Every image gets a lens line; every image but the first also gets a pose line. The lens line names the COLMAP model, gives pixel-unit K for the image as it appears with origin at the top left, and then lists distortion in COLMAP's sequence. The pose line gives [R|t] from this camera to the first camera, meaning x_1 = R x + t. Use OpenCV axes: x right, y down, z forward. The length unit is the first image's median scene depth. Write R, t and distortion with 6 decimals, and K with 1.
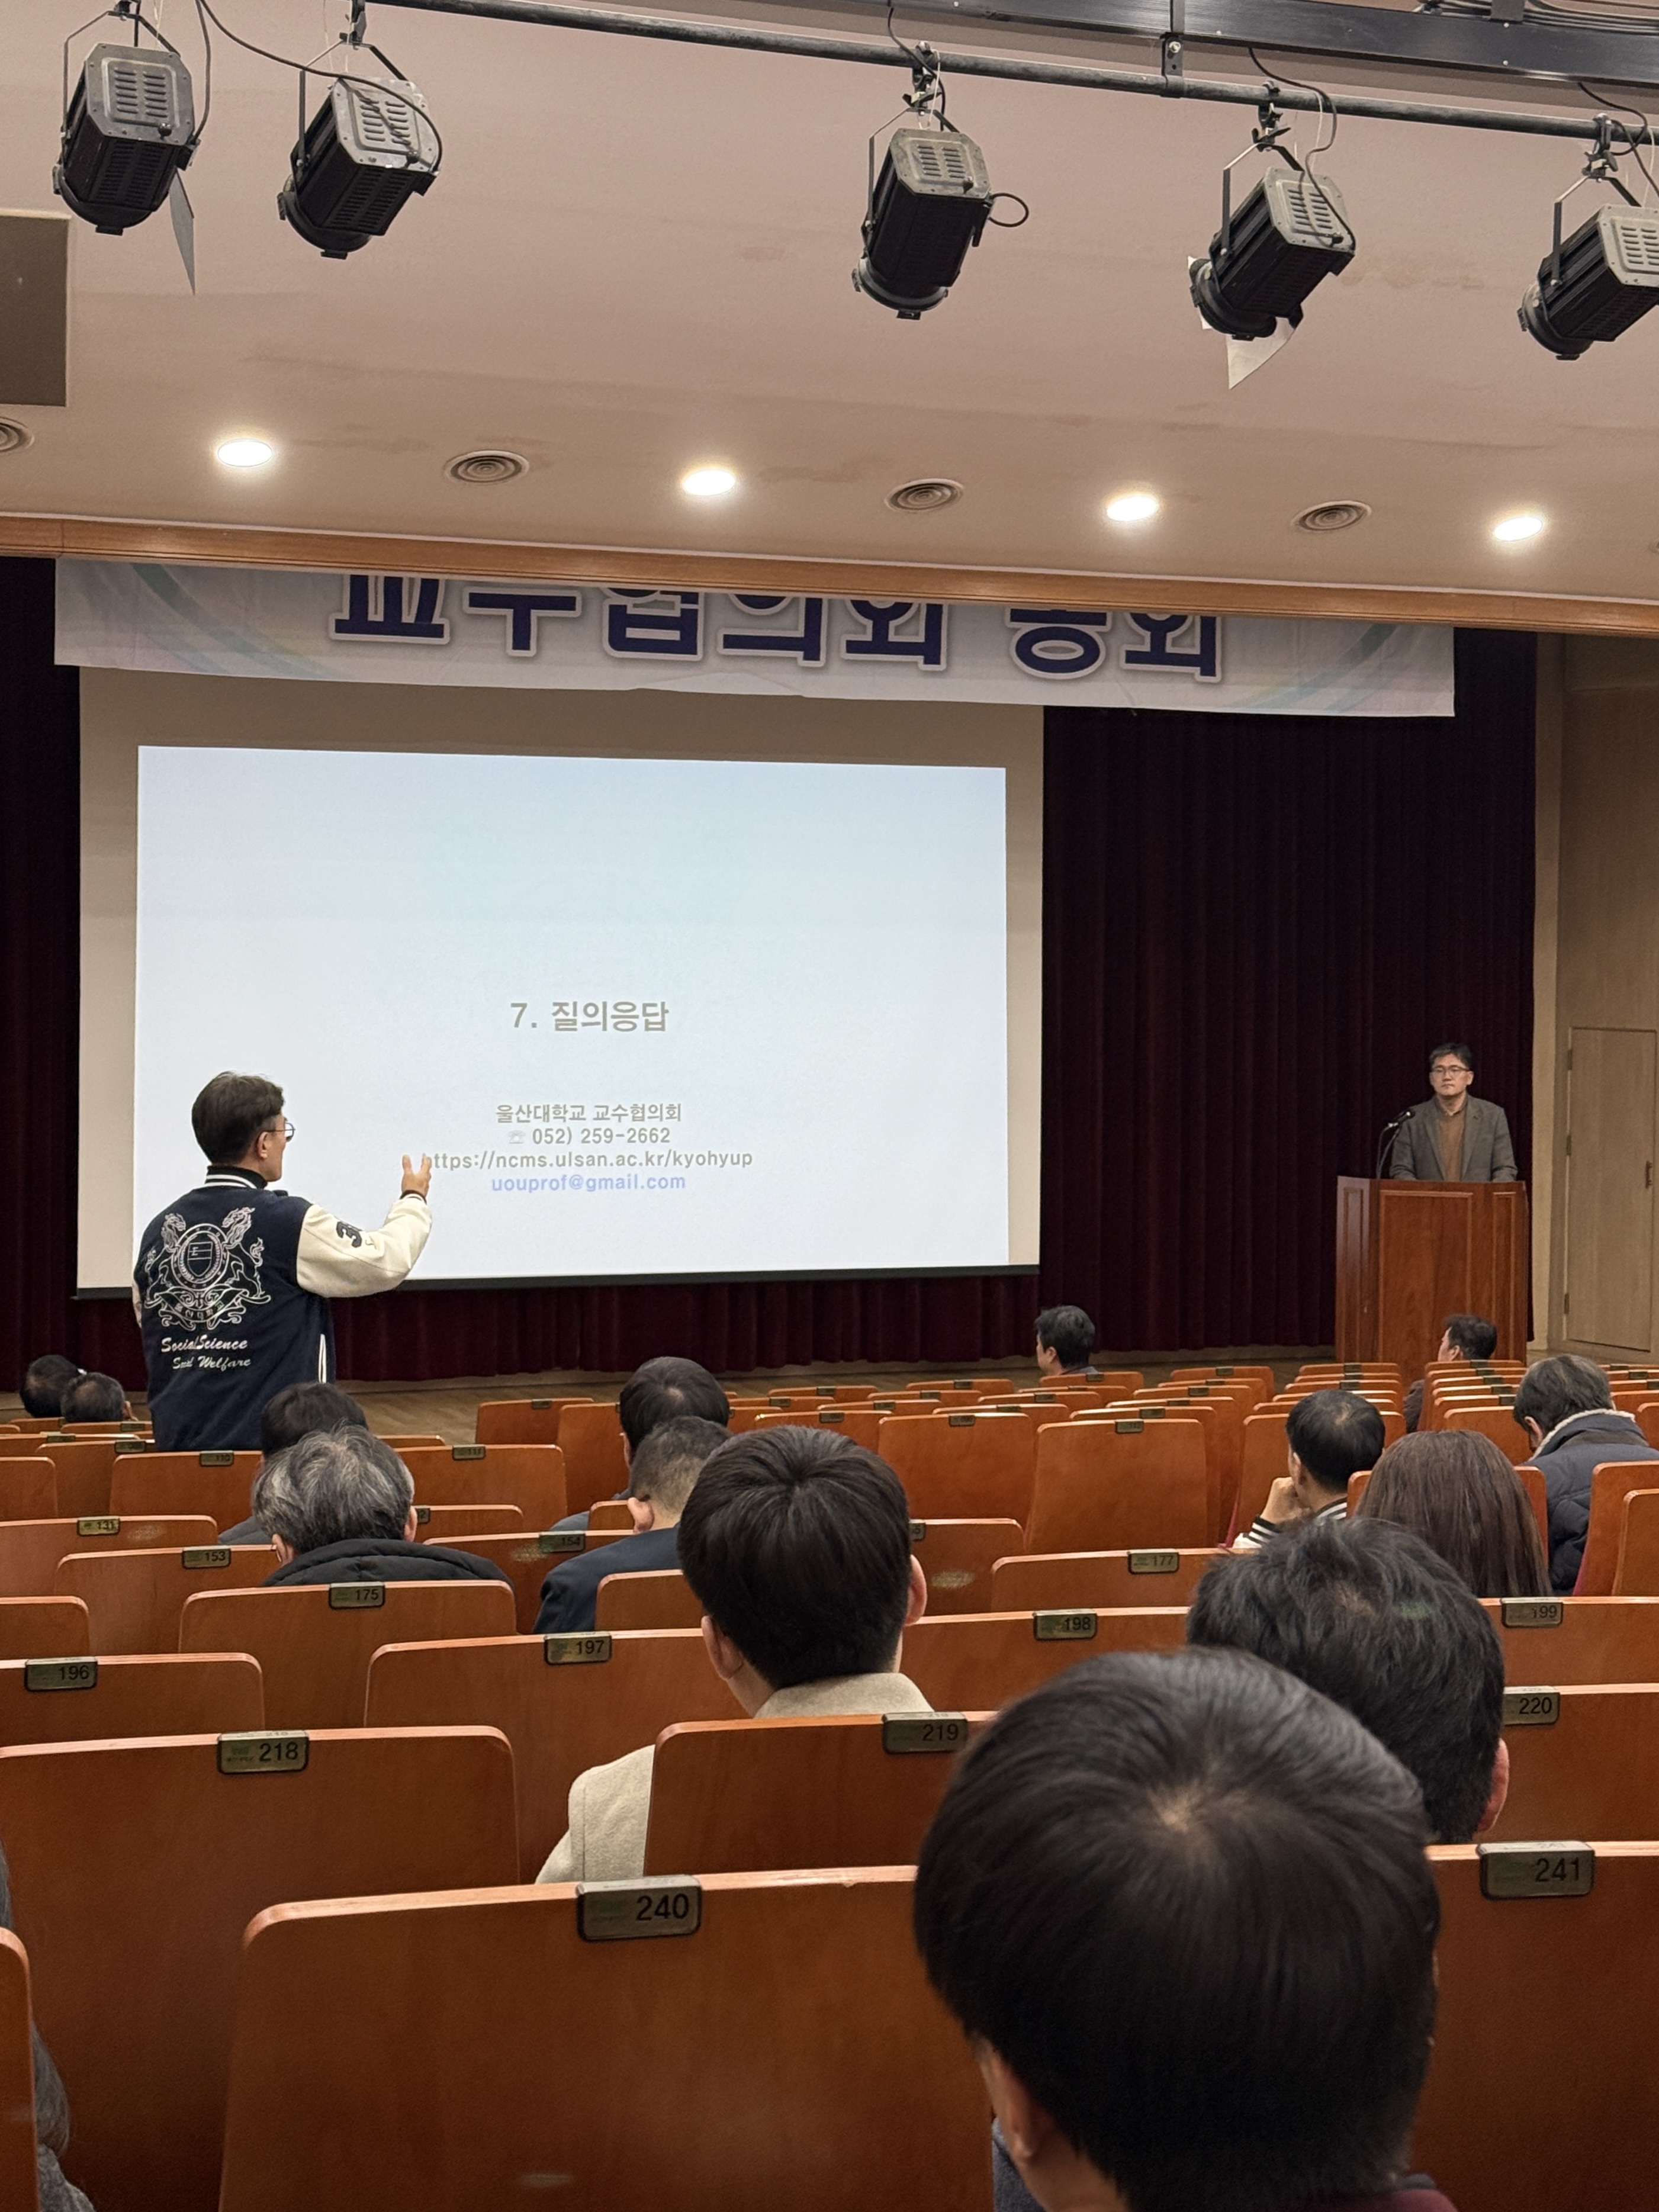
lens RADIAL K [[3471.2, 0, 831.6], [0, 3471.2, 965.8], [0, 0, 1]] dist [0.083875, 0.196716]
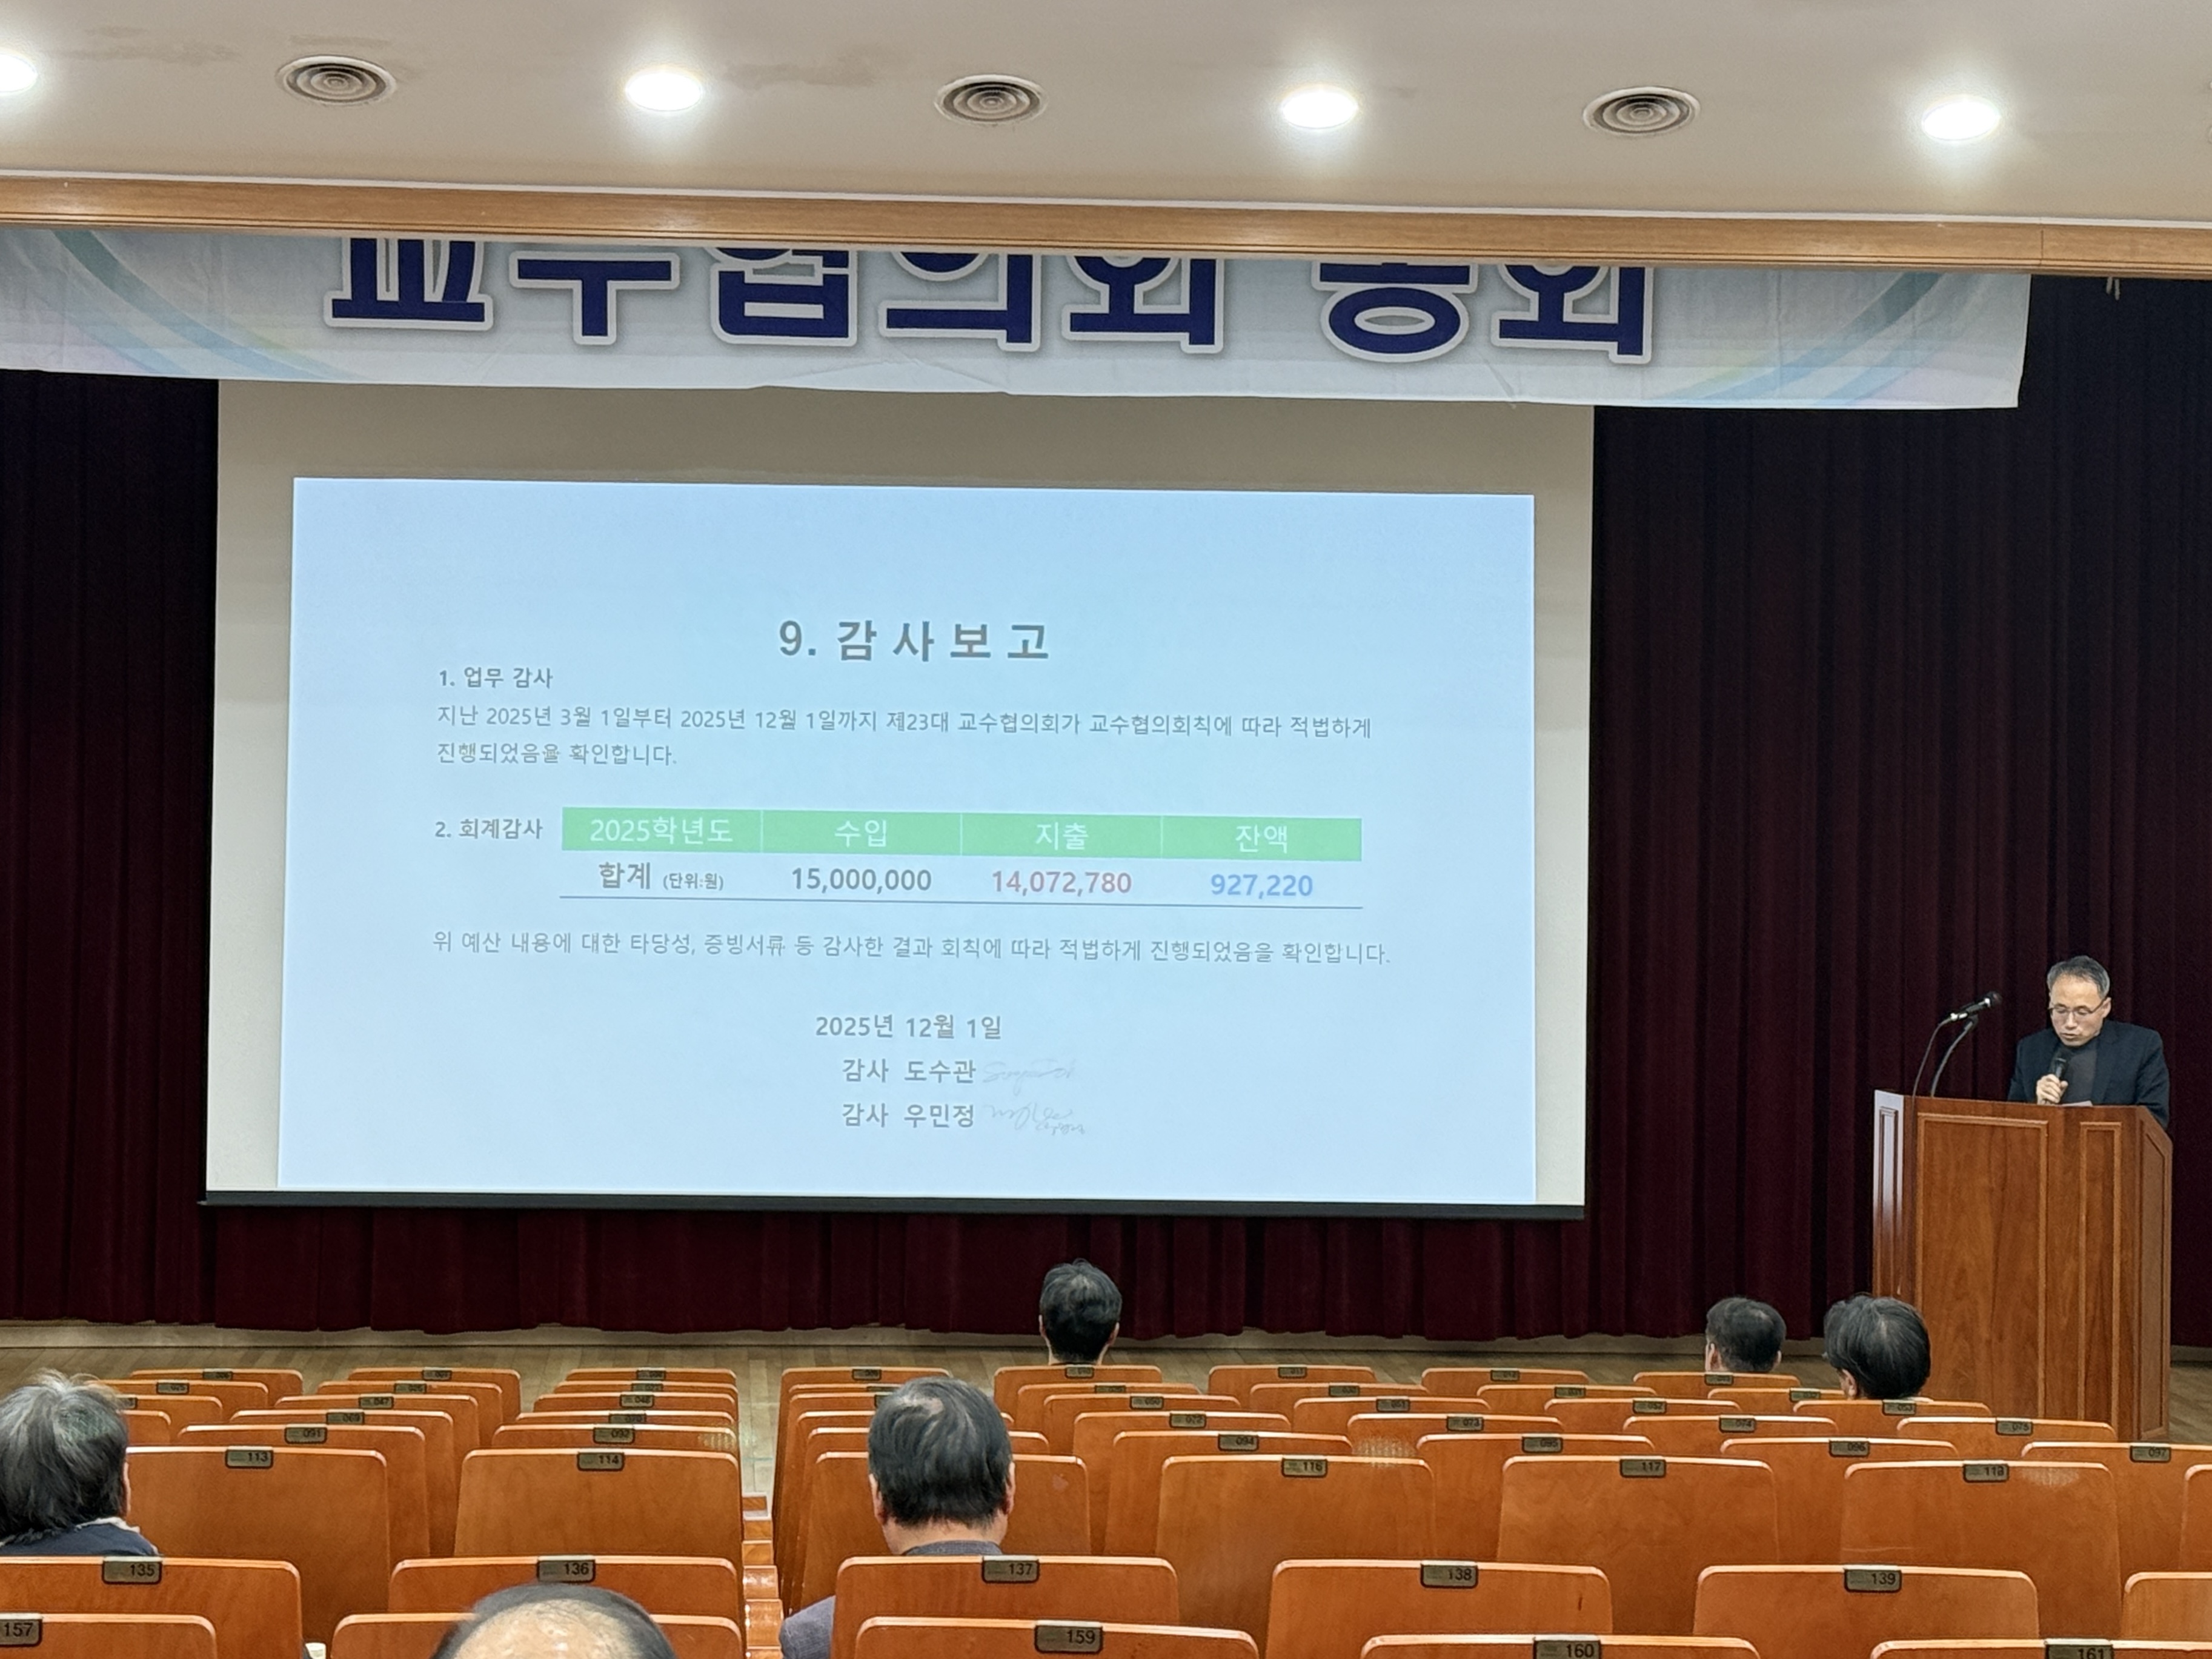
lens RADIAL K [[4546.6, 0, 1028.9], [0, 4546.6, 759.9], [0, 0, 1]] dist [0.102404, 0.174770]
pose [[0.954909, 0.006387, -0.296829, 0.281797], [-0.007932, 0.999961, -0.003999, 0.001229], [0.296791, 0.006173, 0.954922, 0.114970]]
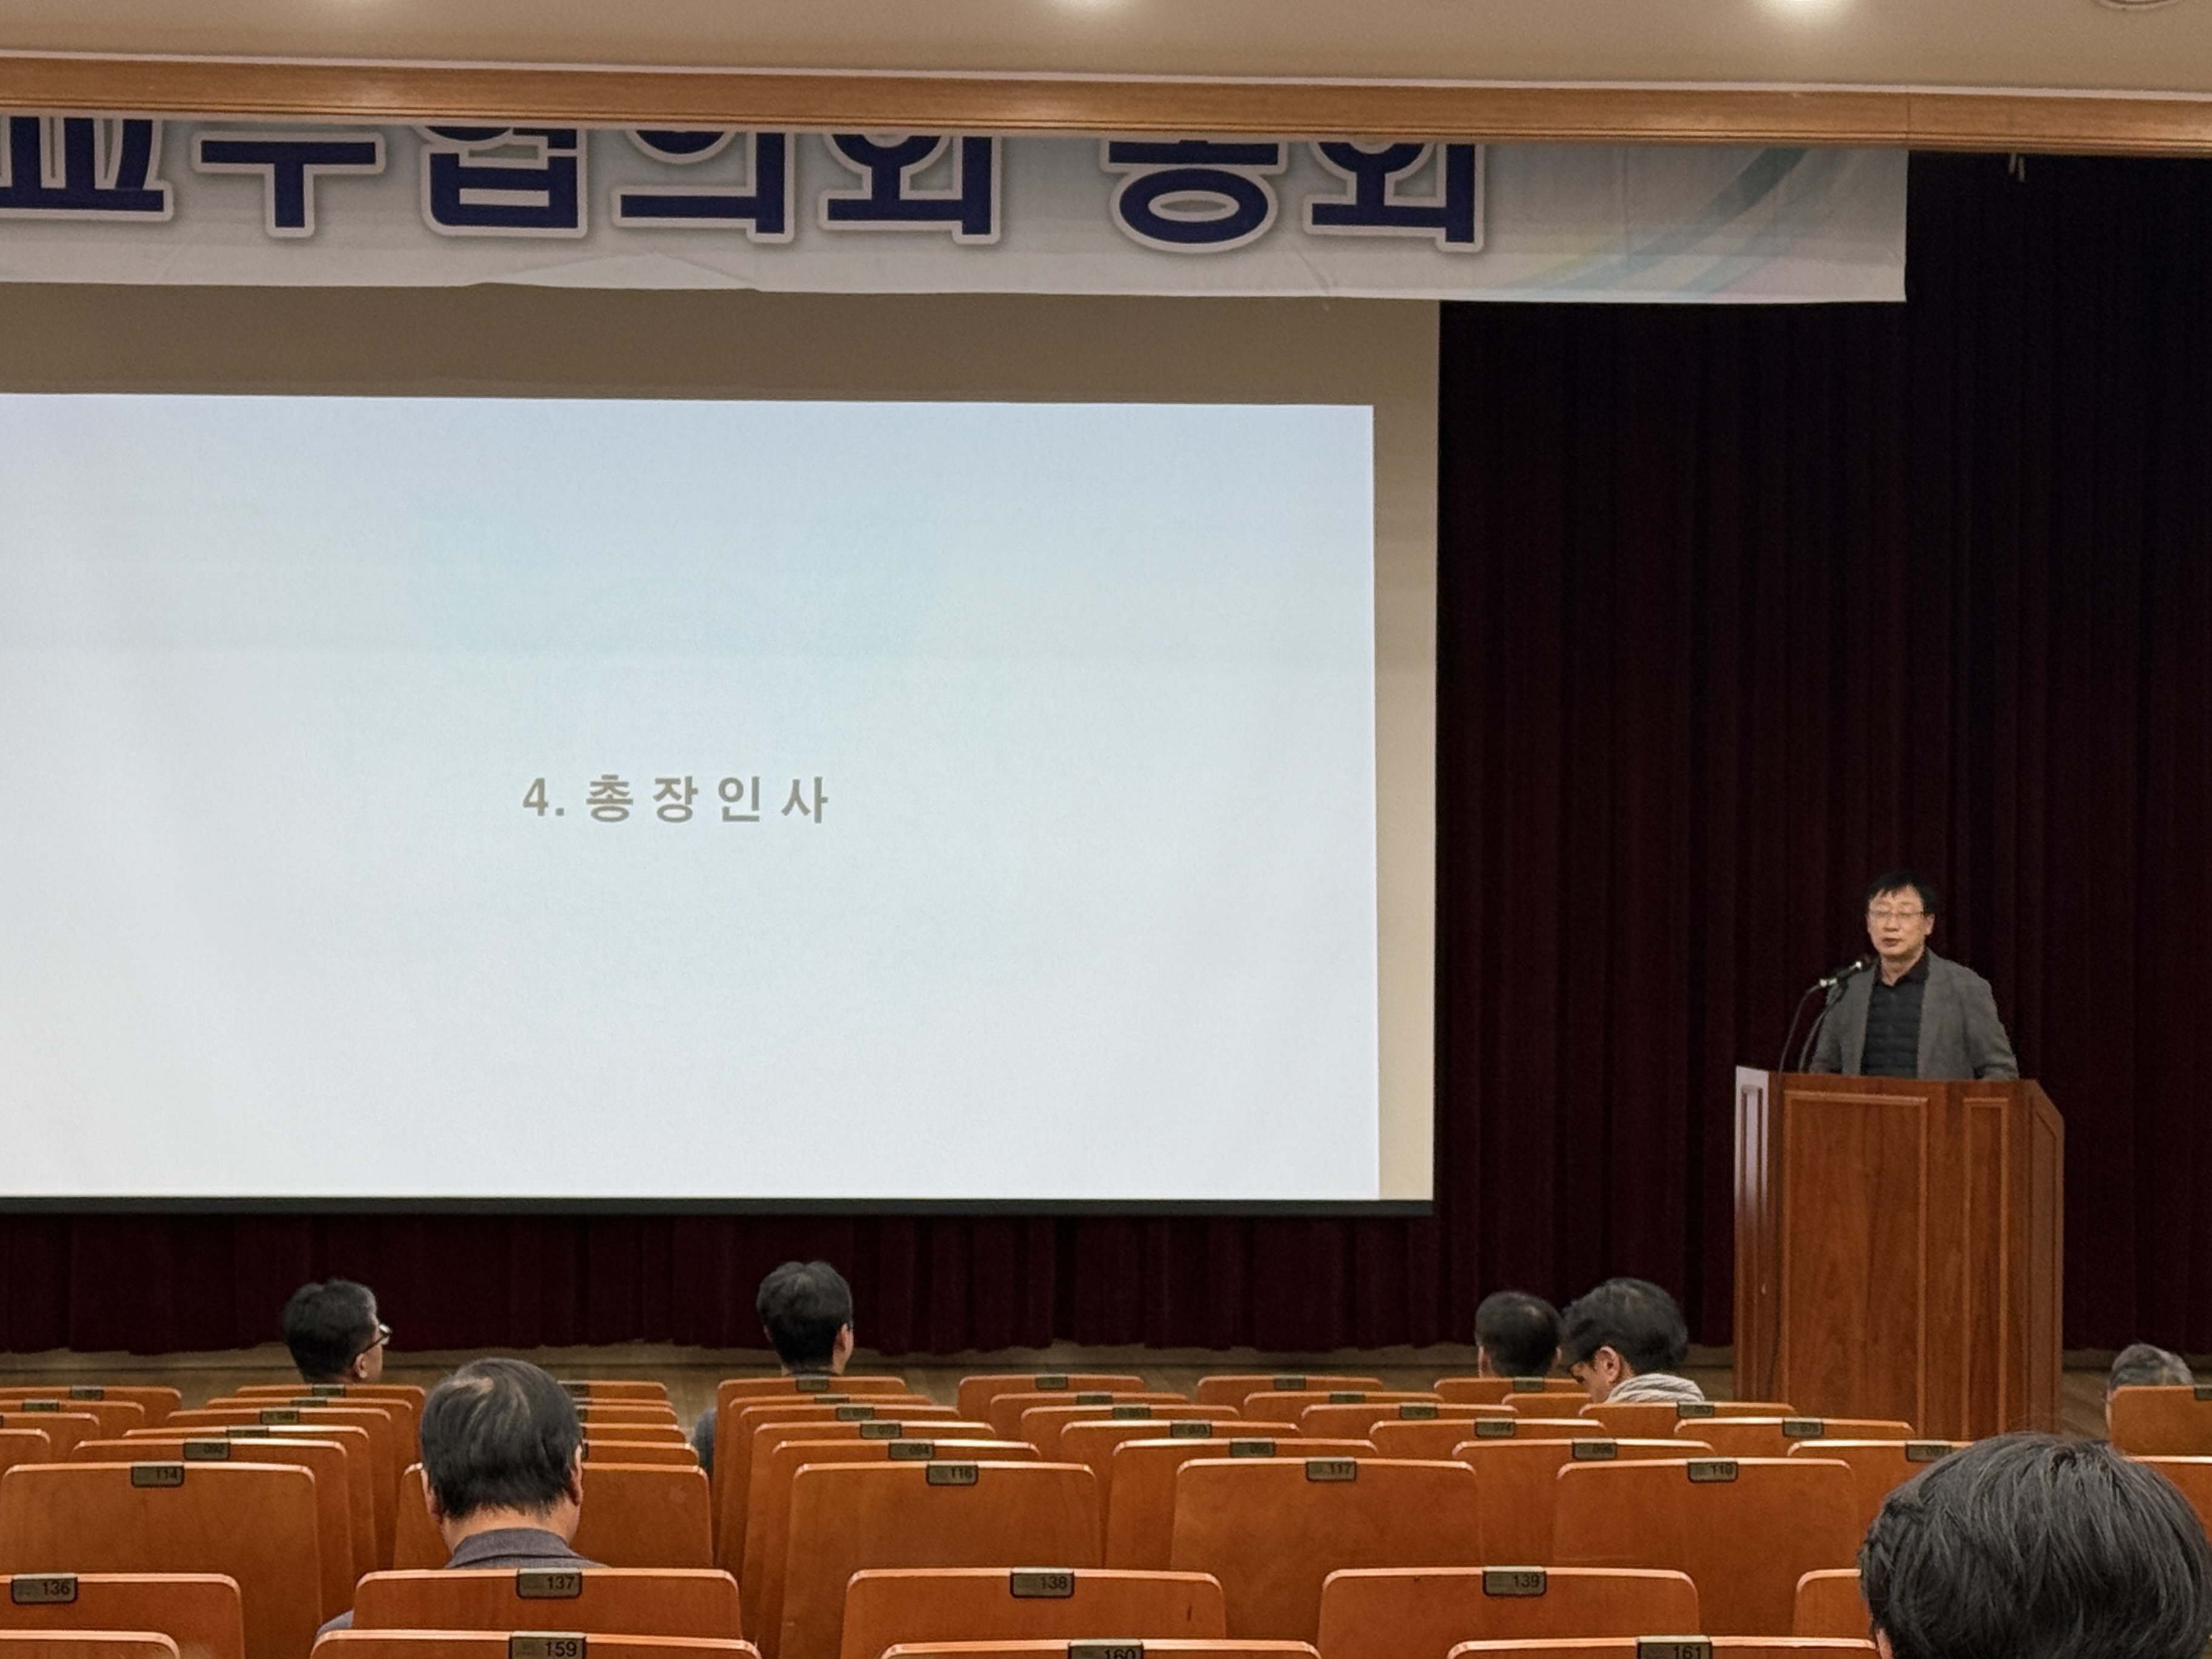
lens RADIAL K [[5109.1, 0, 992.2], [0, 5109.1, 829.9], [0, 0, 1]] dist [0.070975, 0.604757]
pose [[0.959045, 0.005669, -0.283196, 0.305778], [-0.000757, 0.999847, 0.017452, 0.004336], [0.283251, -0.016523, 0.958903, 0.122437]]
